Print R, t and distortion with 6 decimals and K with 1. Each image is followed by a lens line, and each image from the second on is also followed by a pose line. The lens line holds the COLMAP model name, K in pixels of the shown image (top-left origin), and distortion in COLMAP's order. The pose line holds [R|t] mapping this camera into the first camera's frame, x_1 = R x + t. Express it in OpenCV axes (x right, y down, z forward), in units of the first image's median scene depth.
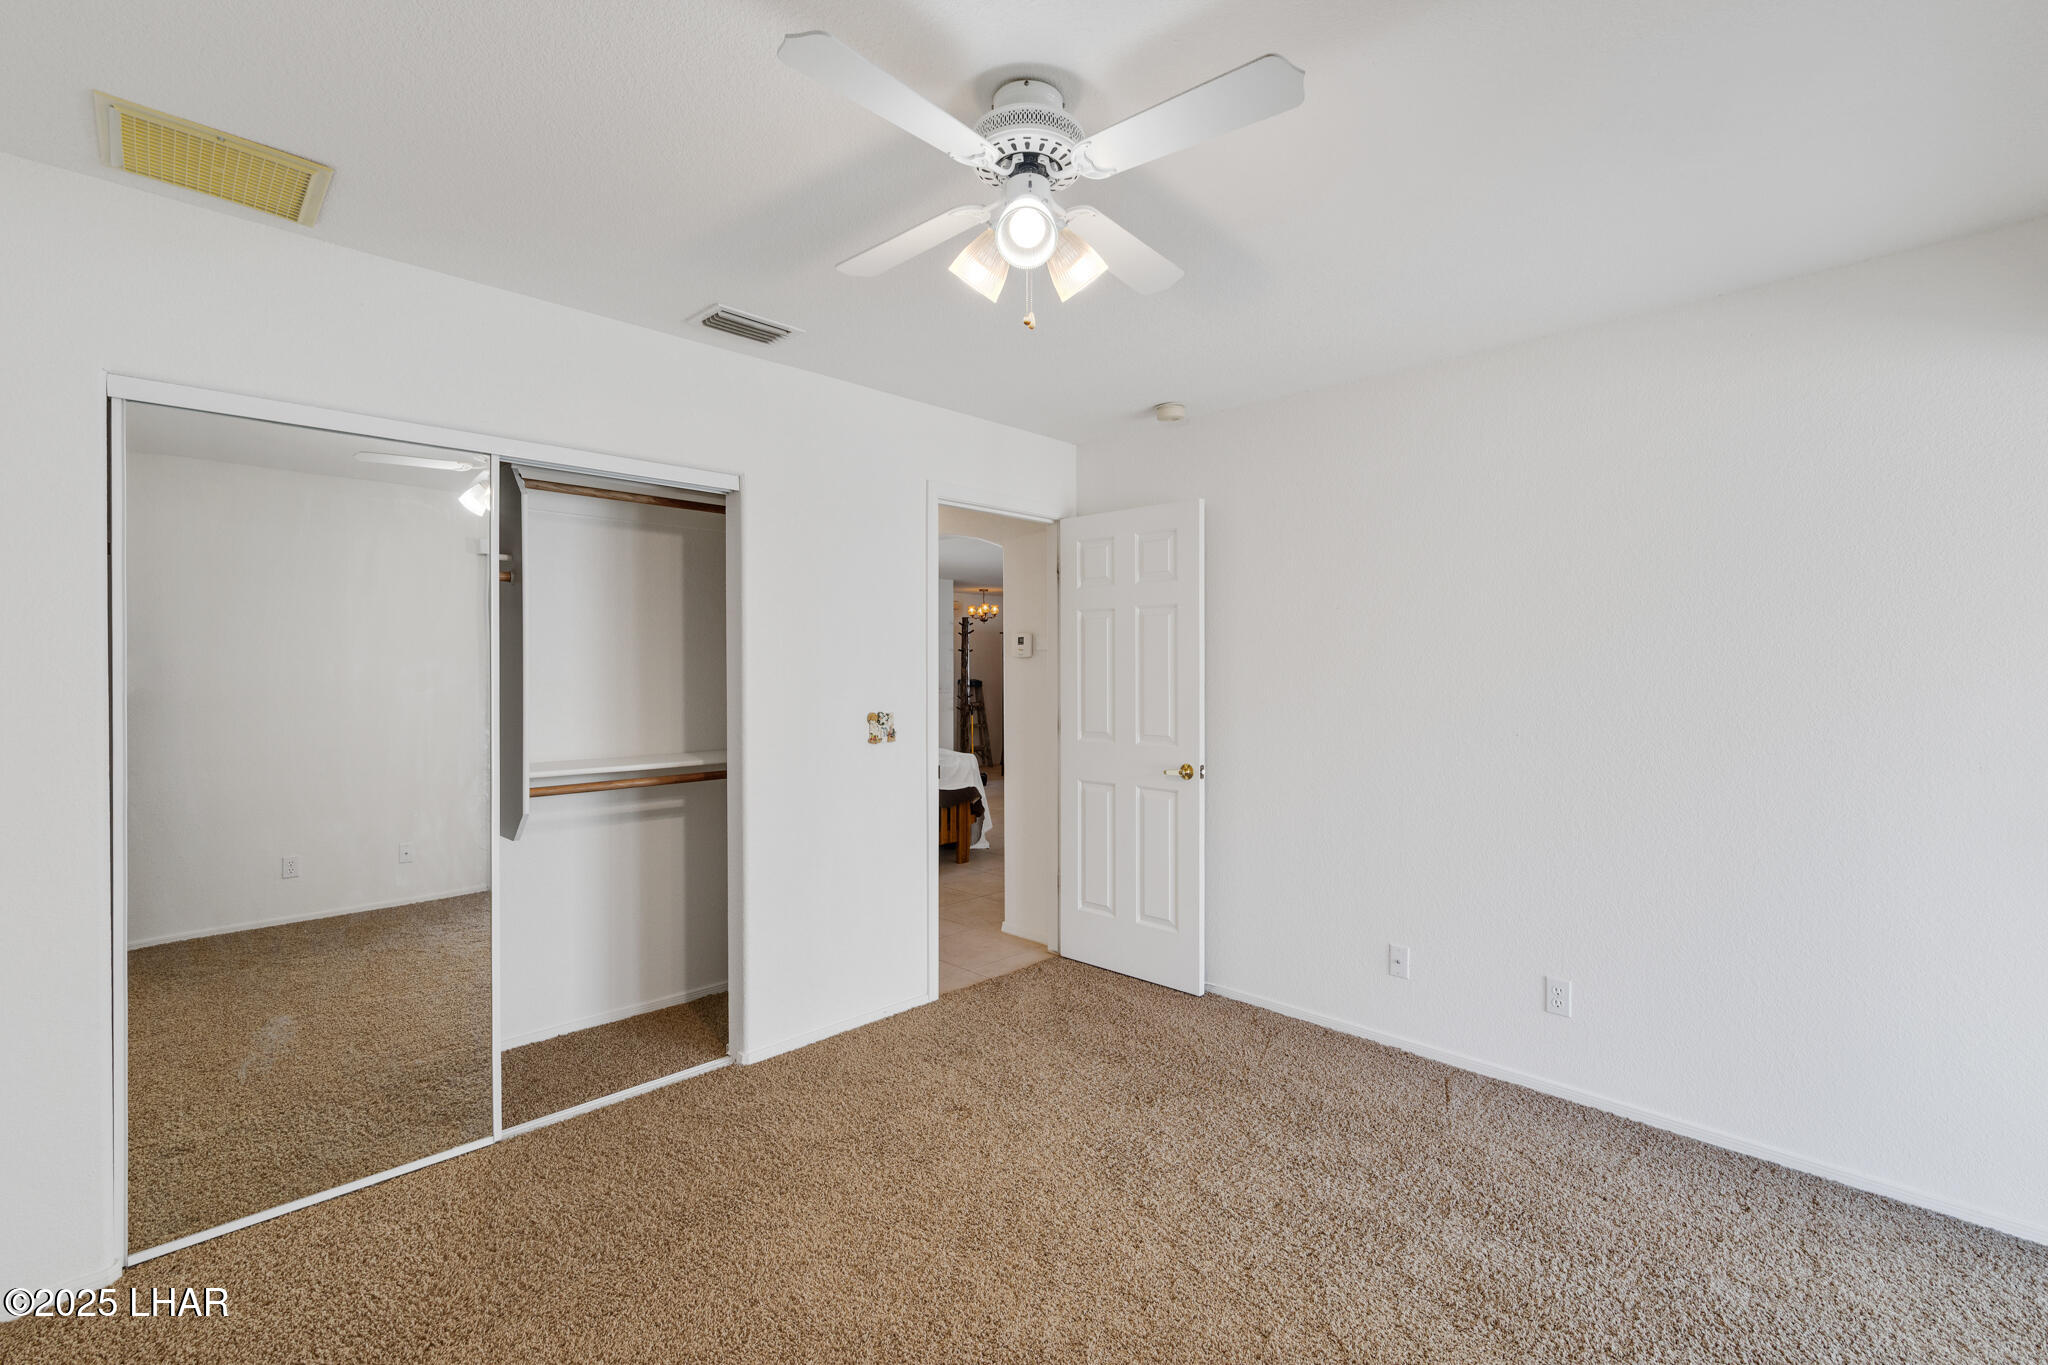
lens RADIAL K [[913.4, 0, 1024.0], [0, 913.4, 682.5], [0, 0, 1]] dist [0.000521, 0.000045]
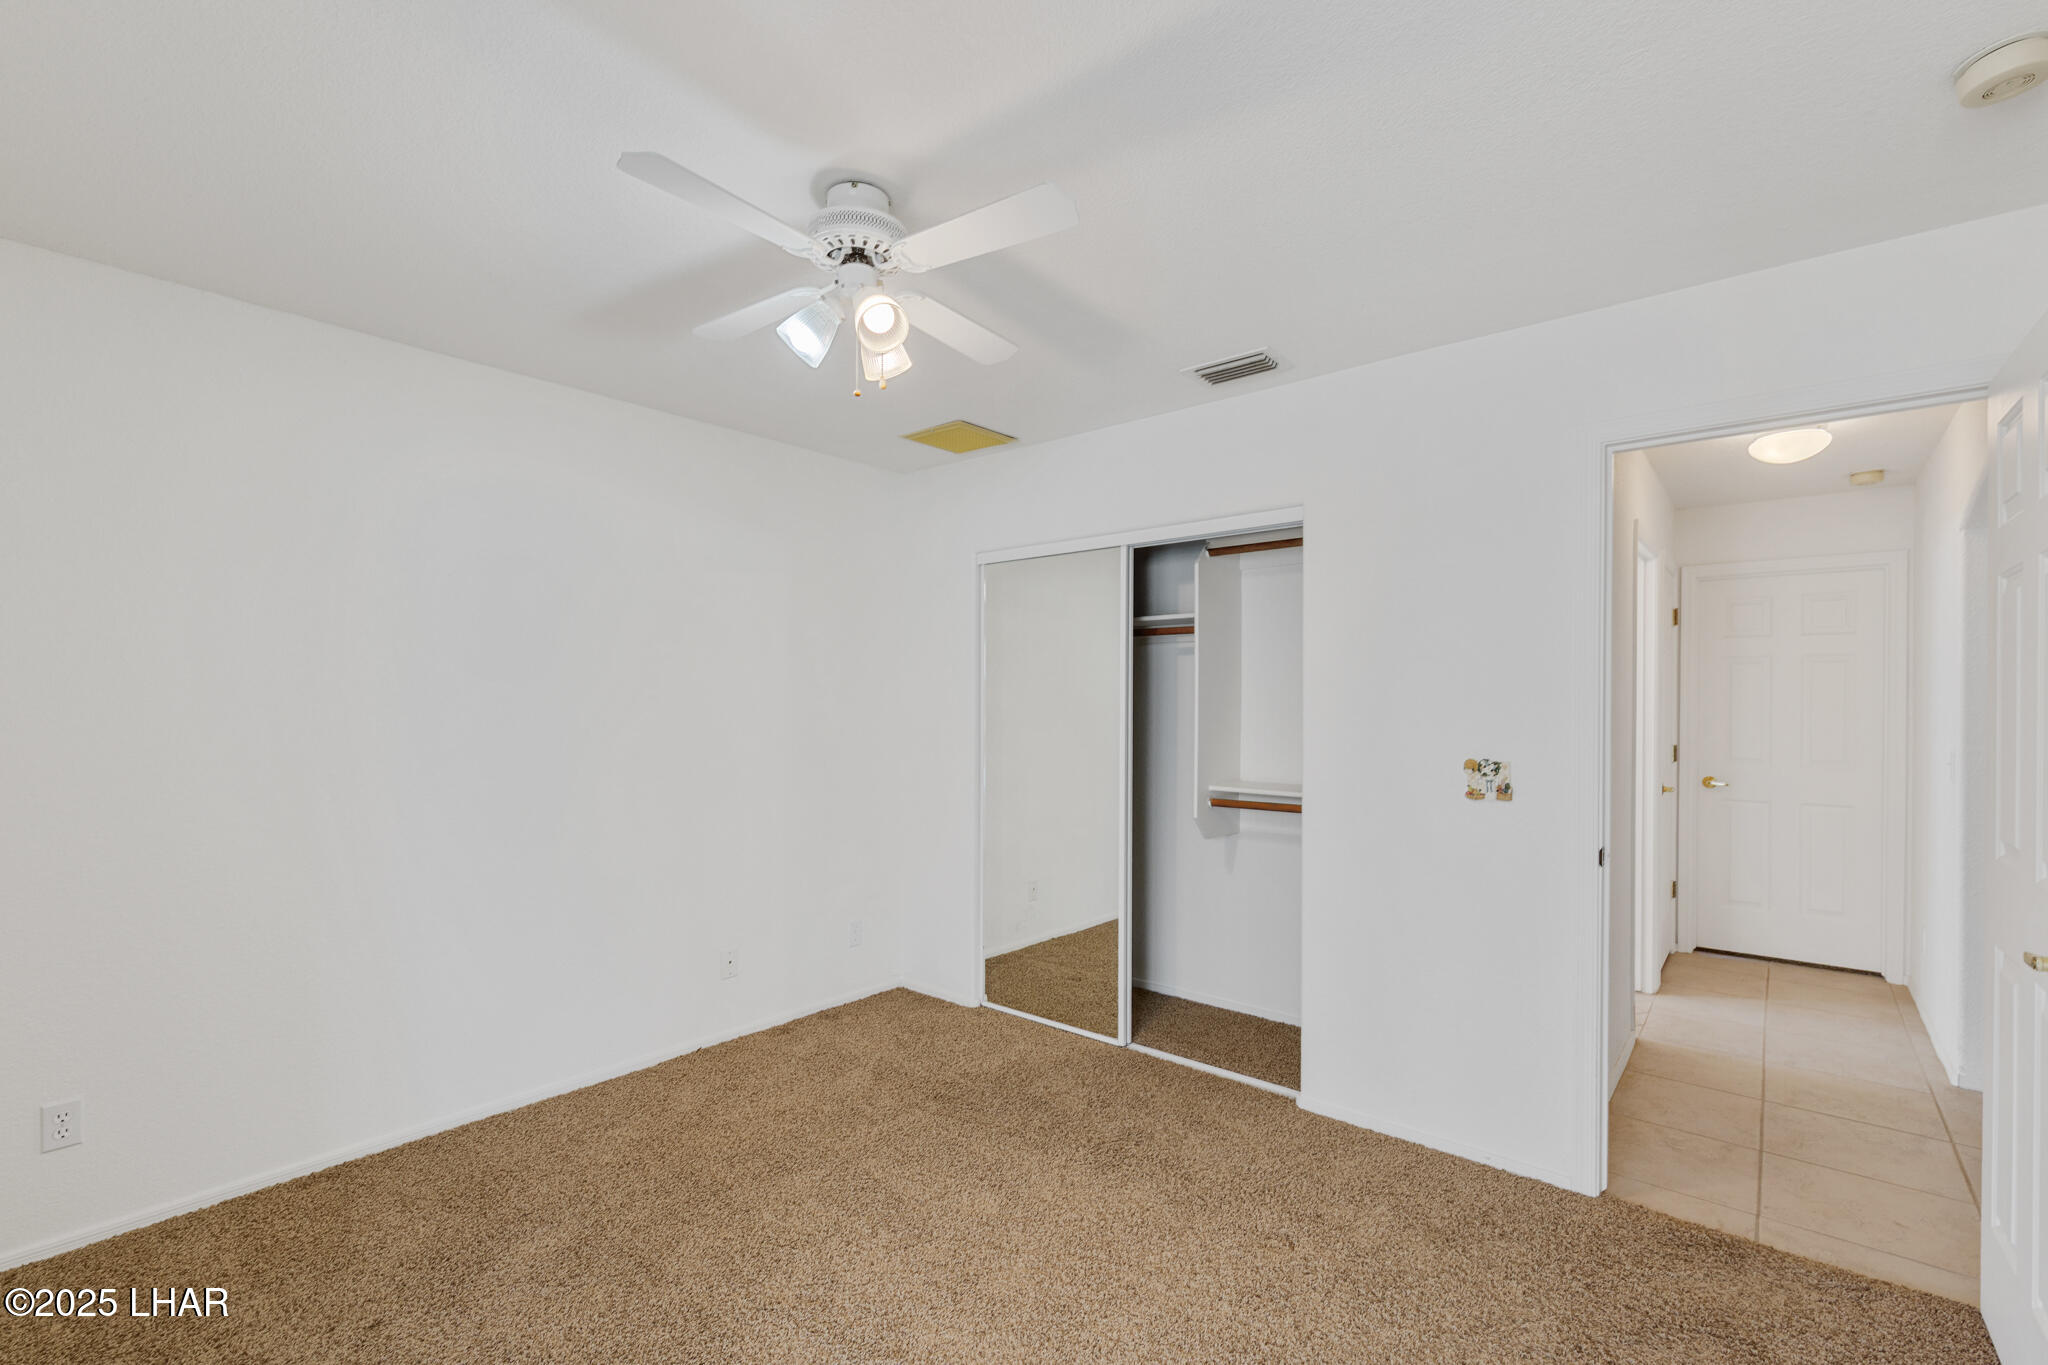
lens RADIAL K [[919.2, 0, 1022.0], [0, 919.2, 714.4], [0, 0, 1]] dist [-0.000623, -0.000084]
pose [[0.047553, 0.015493, -0.998749, 0.599079], [-0.014795, 0.999781, 0.014804, -0.010437], [0.998759, 0.014073, 0.047772, 0.593991]]
